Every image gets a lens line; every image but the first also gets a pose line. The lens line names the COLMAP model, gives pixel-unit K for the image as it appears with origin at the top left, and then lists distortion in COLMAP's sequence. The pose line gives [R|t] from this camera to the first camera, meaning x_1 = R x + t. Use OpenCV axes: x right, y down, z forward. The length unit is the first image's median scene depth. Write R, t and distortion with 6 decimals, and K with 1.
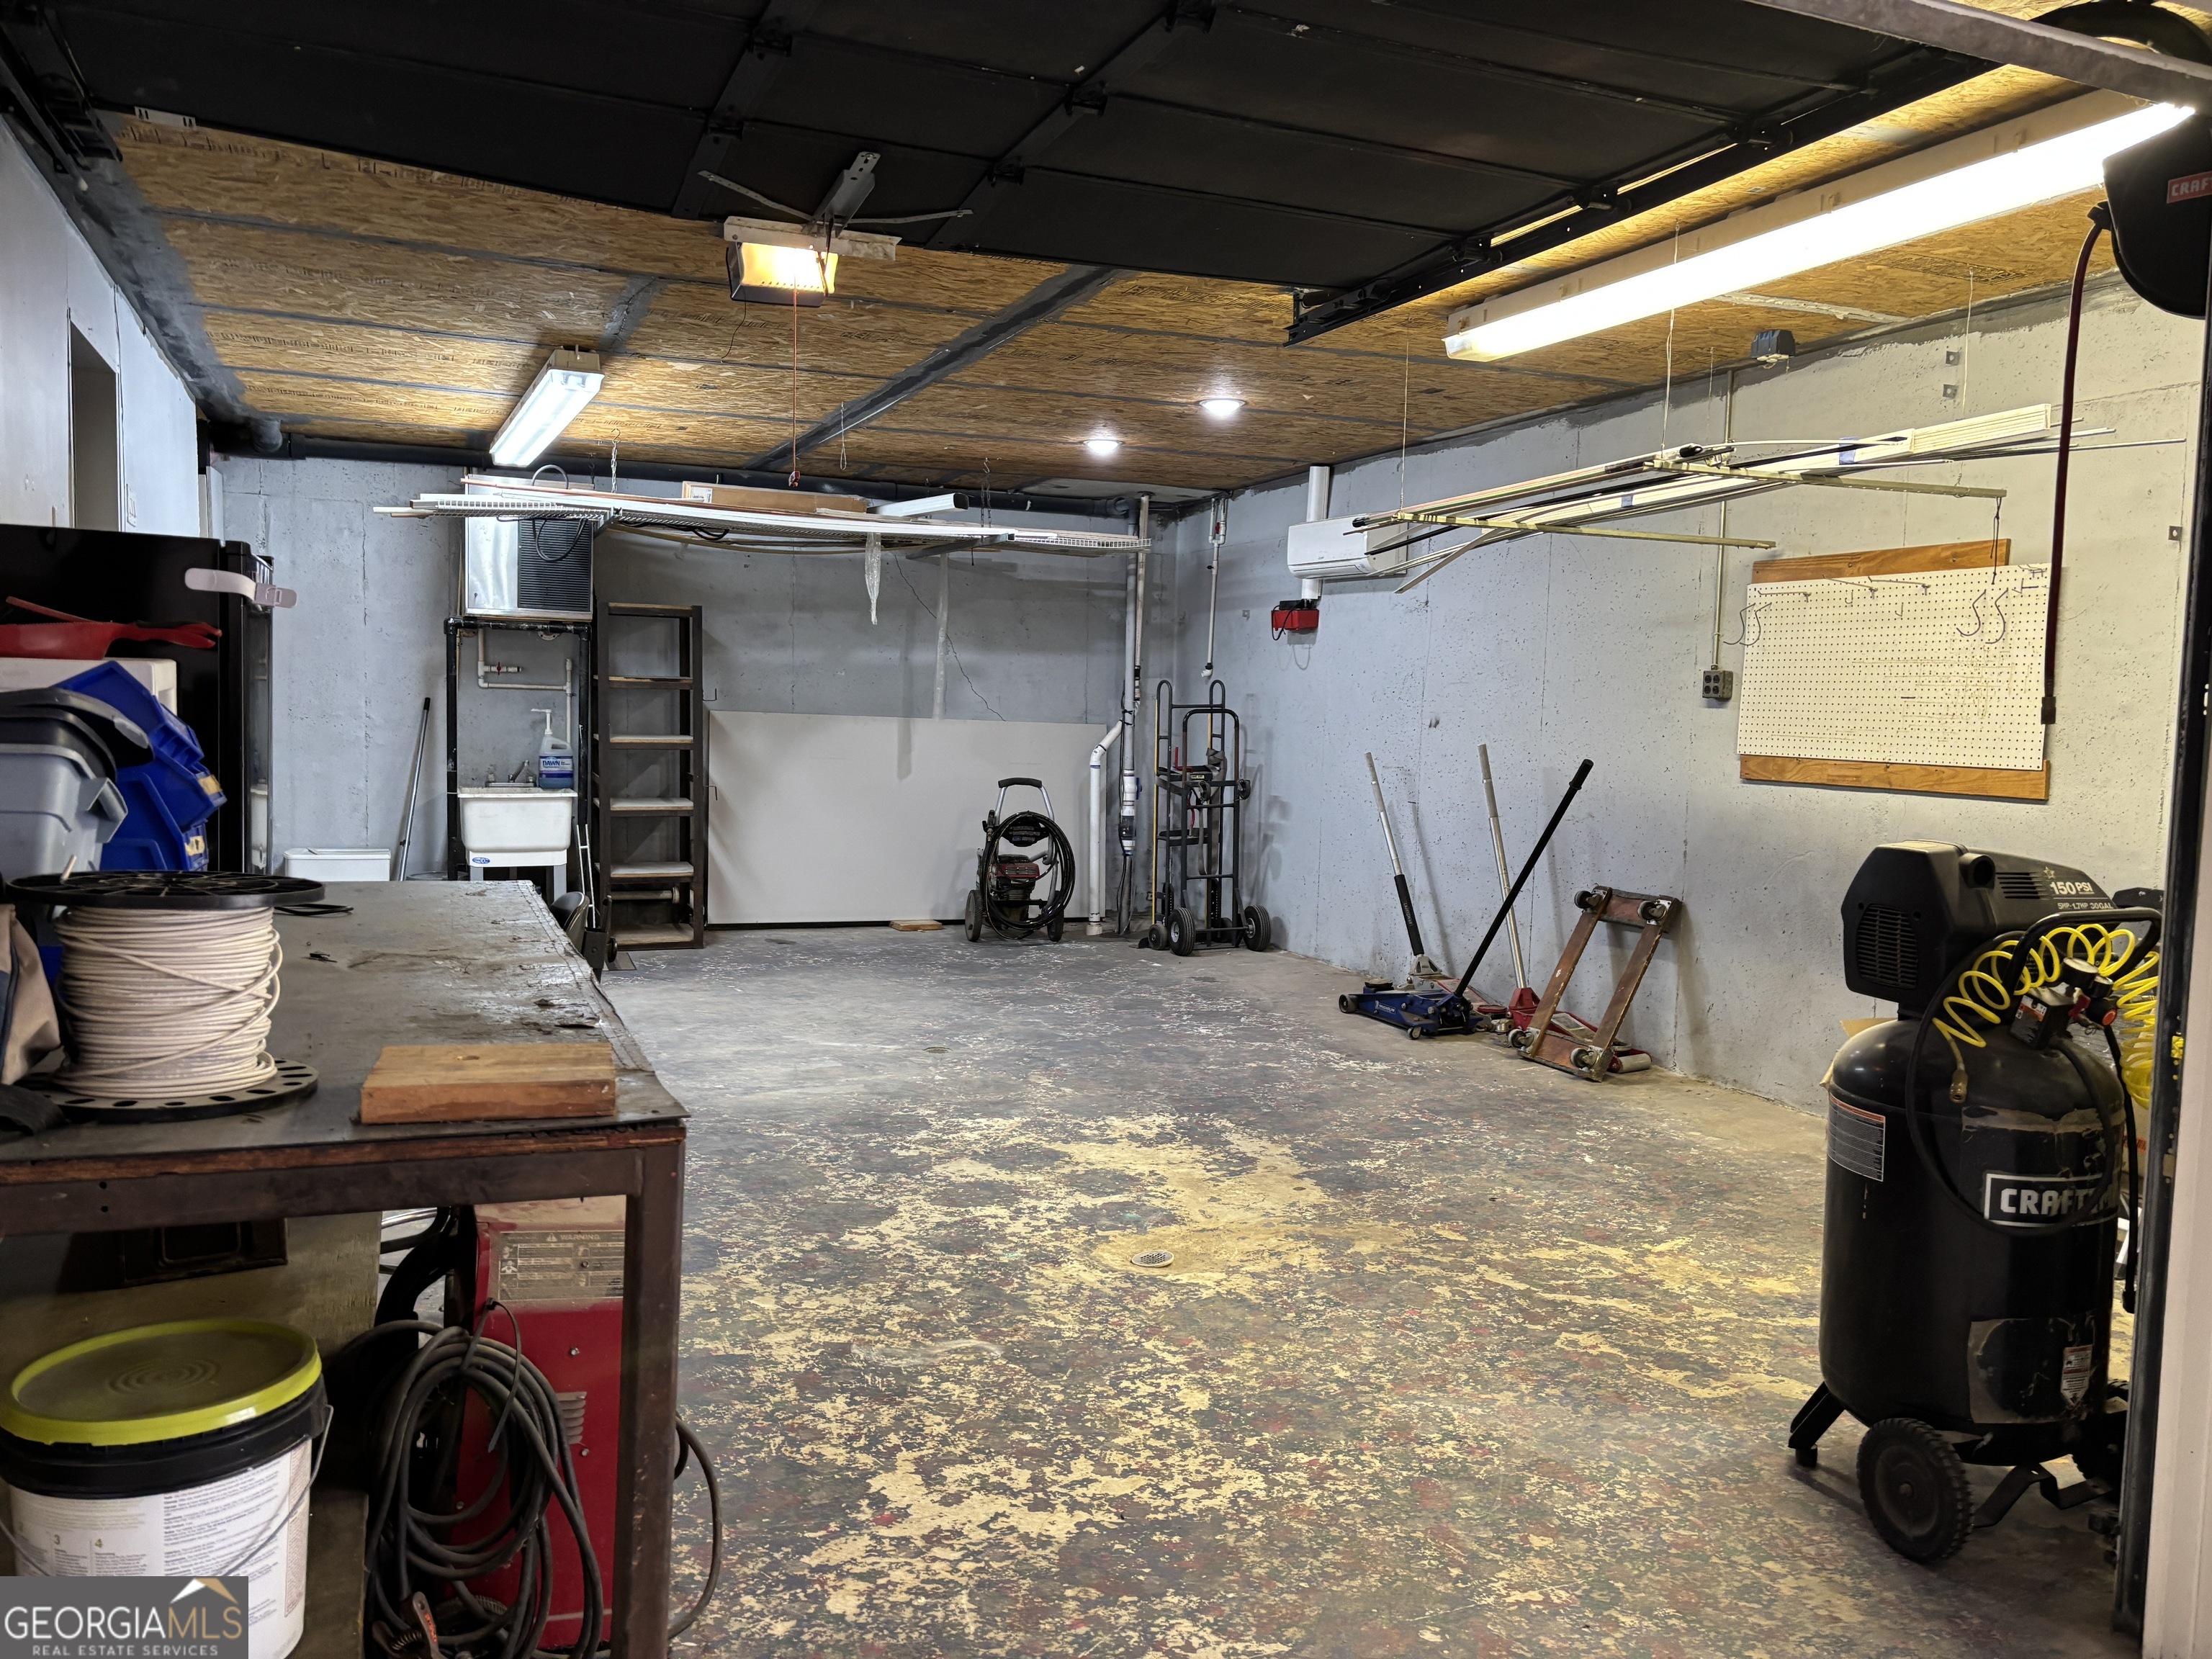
lens RADIAL K [[1653.6, 0, 1111.2], [0, 1653.6, 850.4], [0, 0, 1]] dist [0.078496, -0.102013]
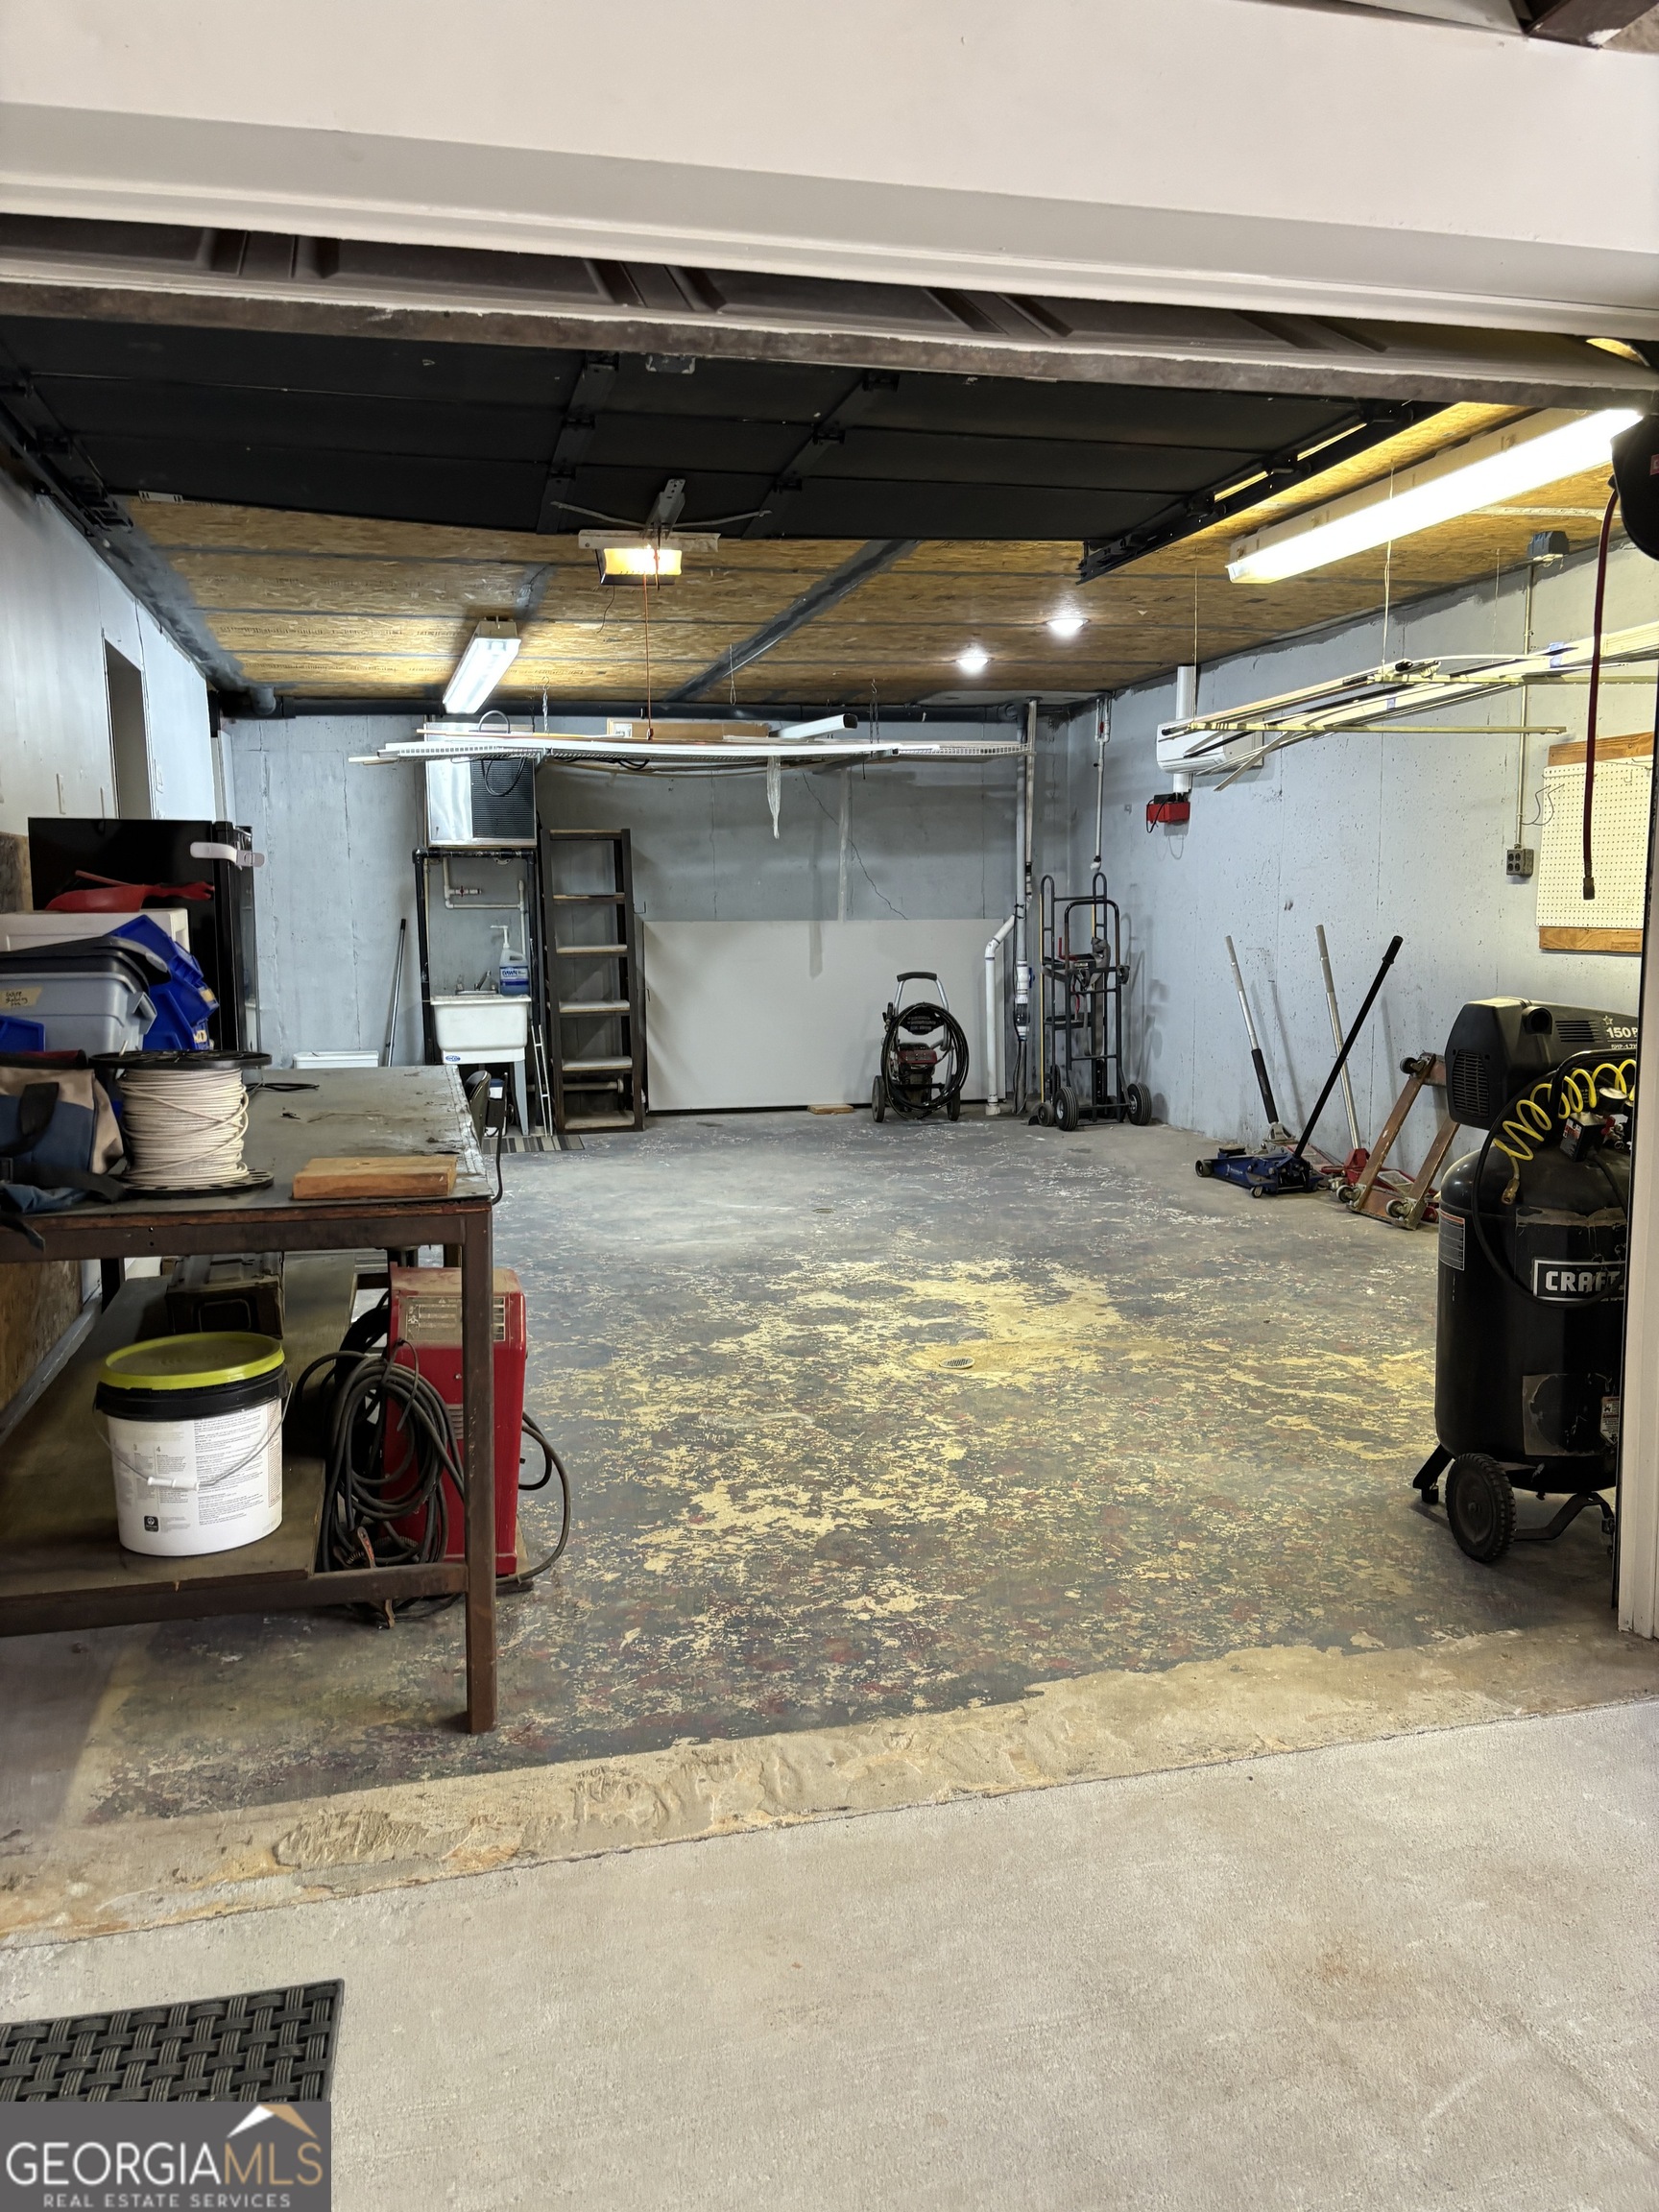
lens RADIAL K [[1636.3, 0, 834.6], [0, 1636.3, 1145.7], [0, 0, 1]] dist [0.099636, -0.211222]
pose [[0.987873, -0.018029, -0.154211, 0.099565], [0.027518, 0.997841, 0.059626, 0.009110], [0.152803, -0.063147, 0.986237, -0.156520]]
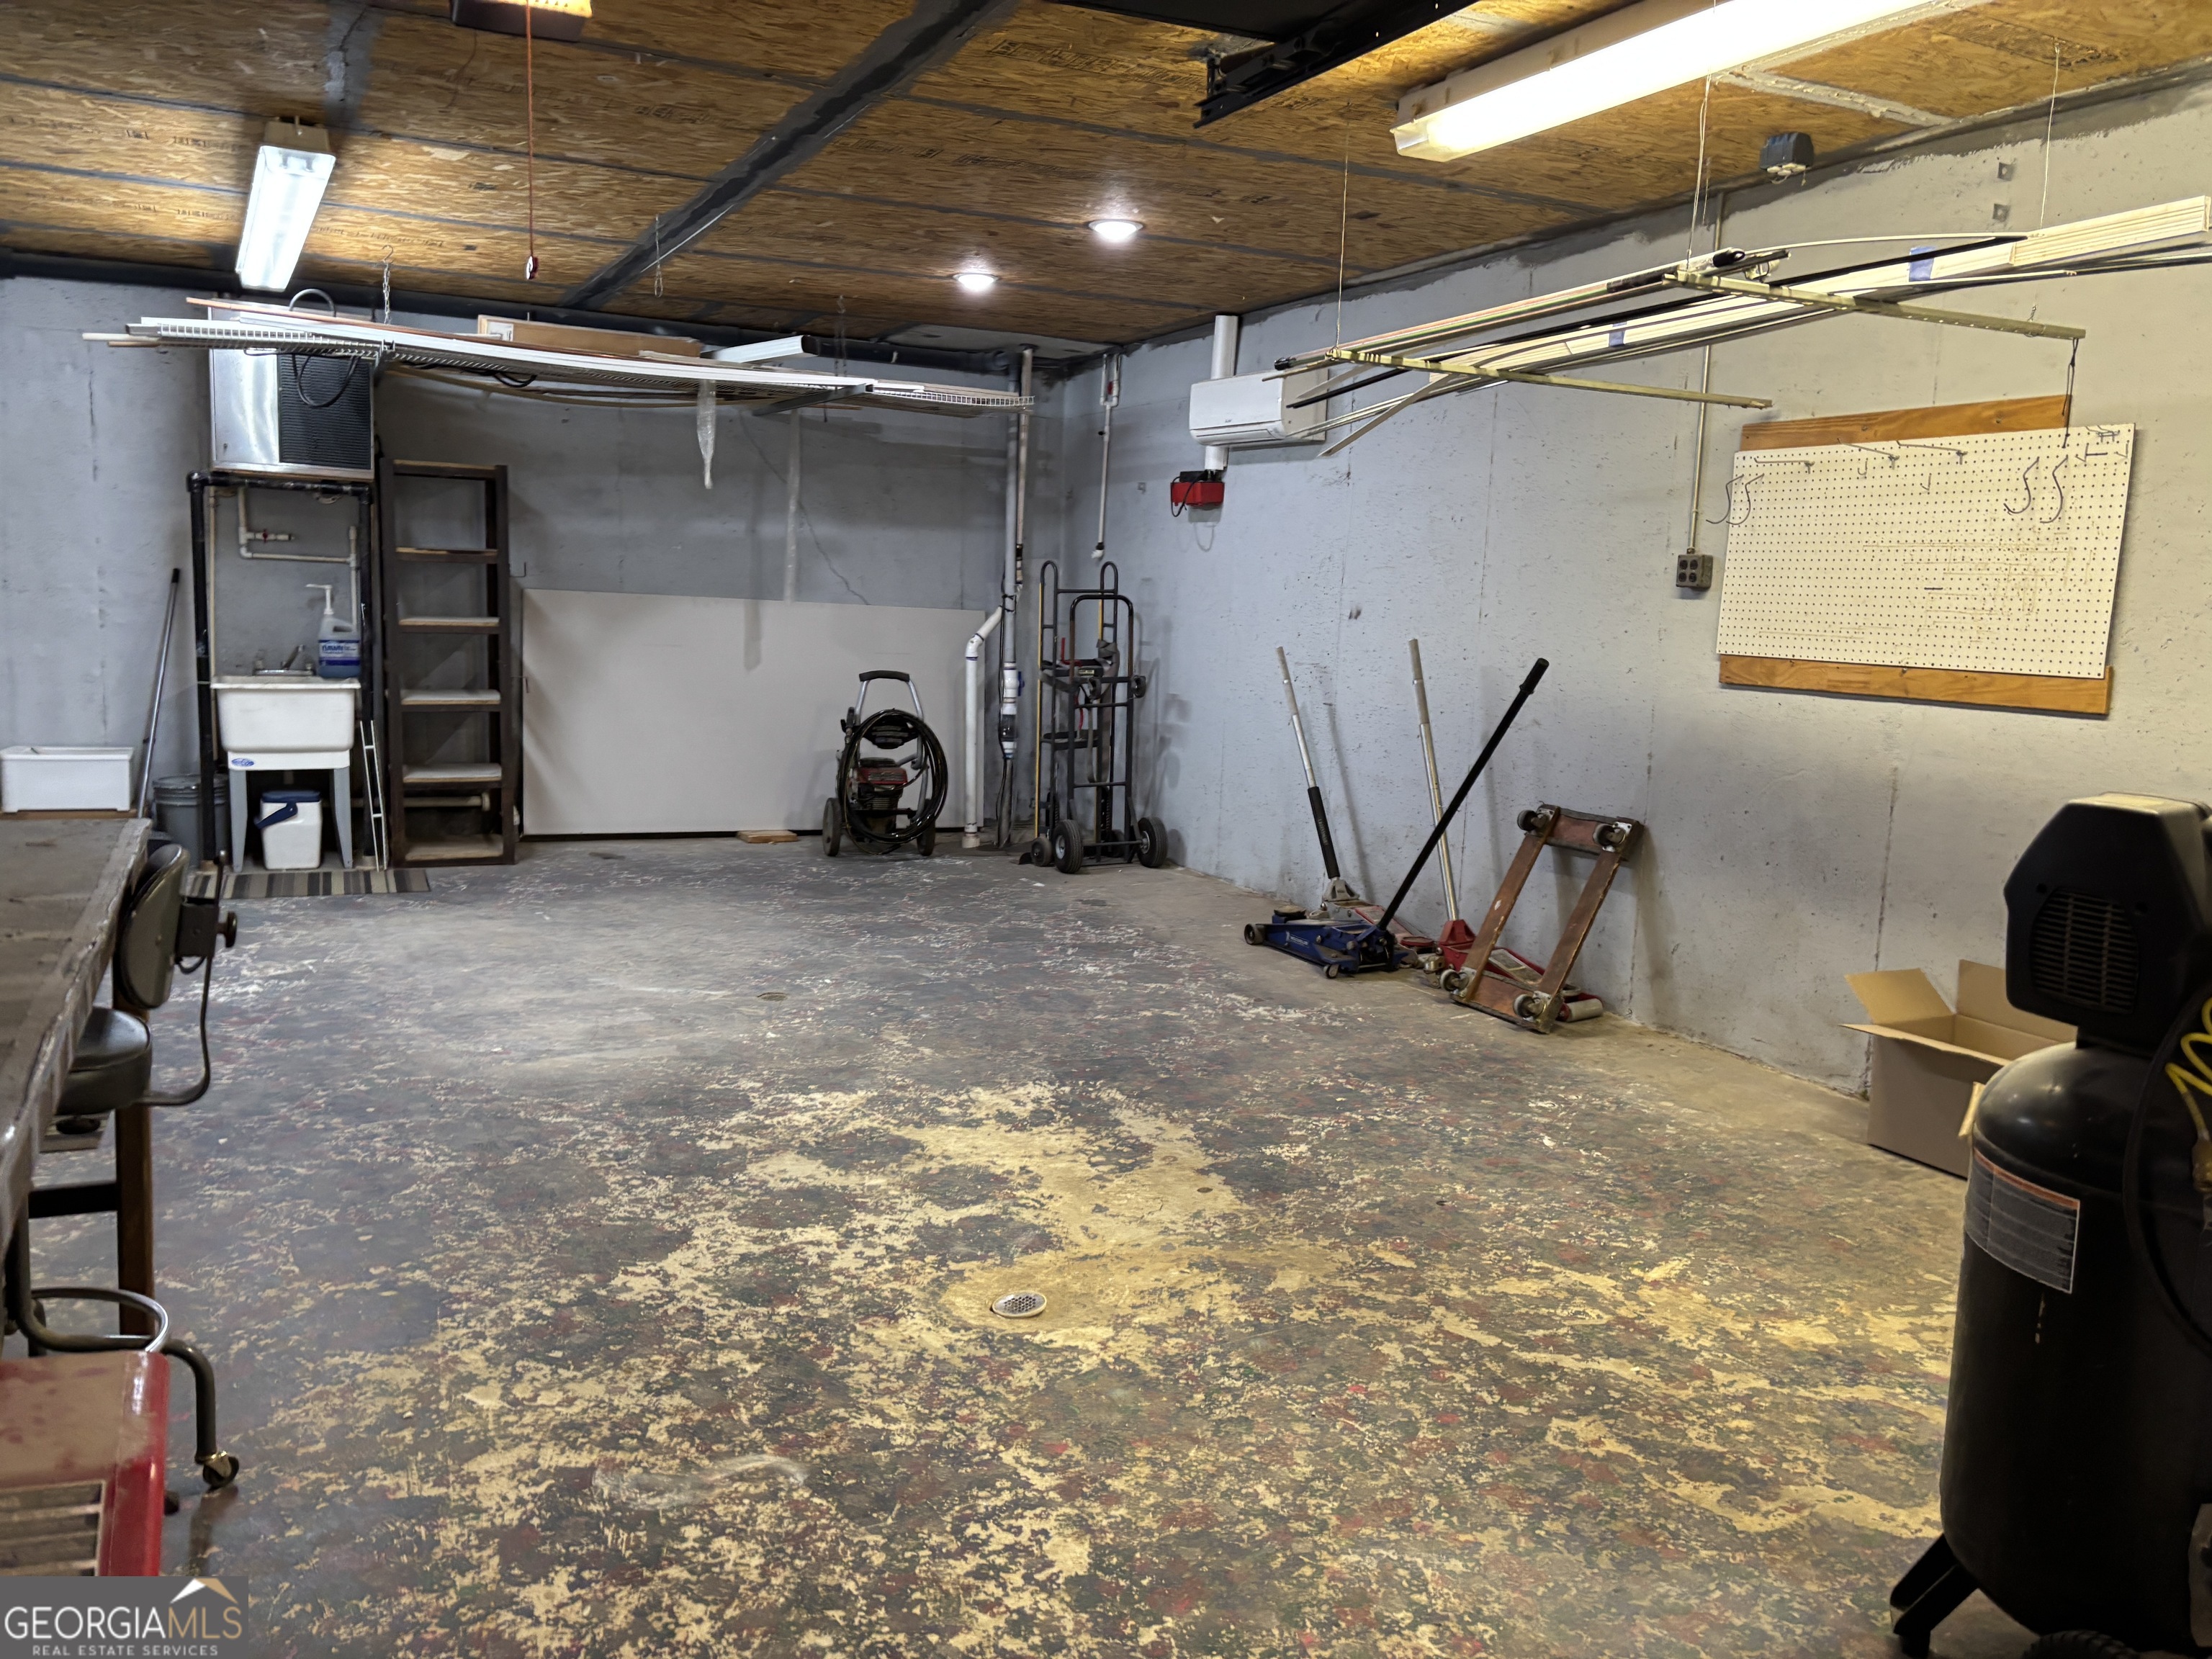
lens RADIAL K [[1669.7, 0, 1106.0], [0, 1669.7, 829.5], [0, 0, 1]] dist [0.040296, -0.031311]
pose [[0.998009, 0.002892, 0.063004, 0.012150], [-0.006281, 0.998540, 0.053654, -0.013881], [-0.062757, -0.053943, 0.996570, 0.183255]]
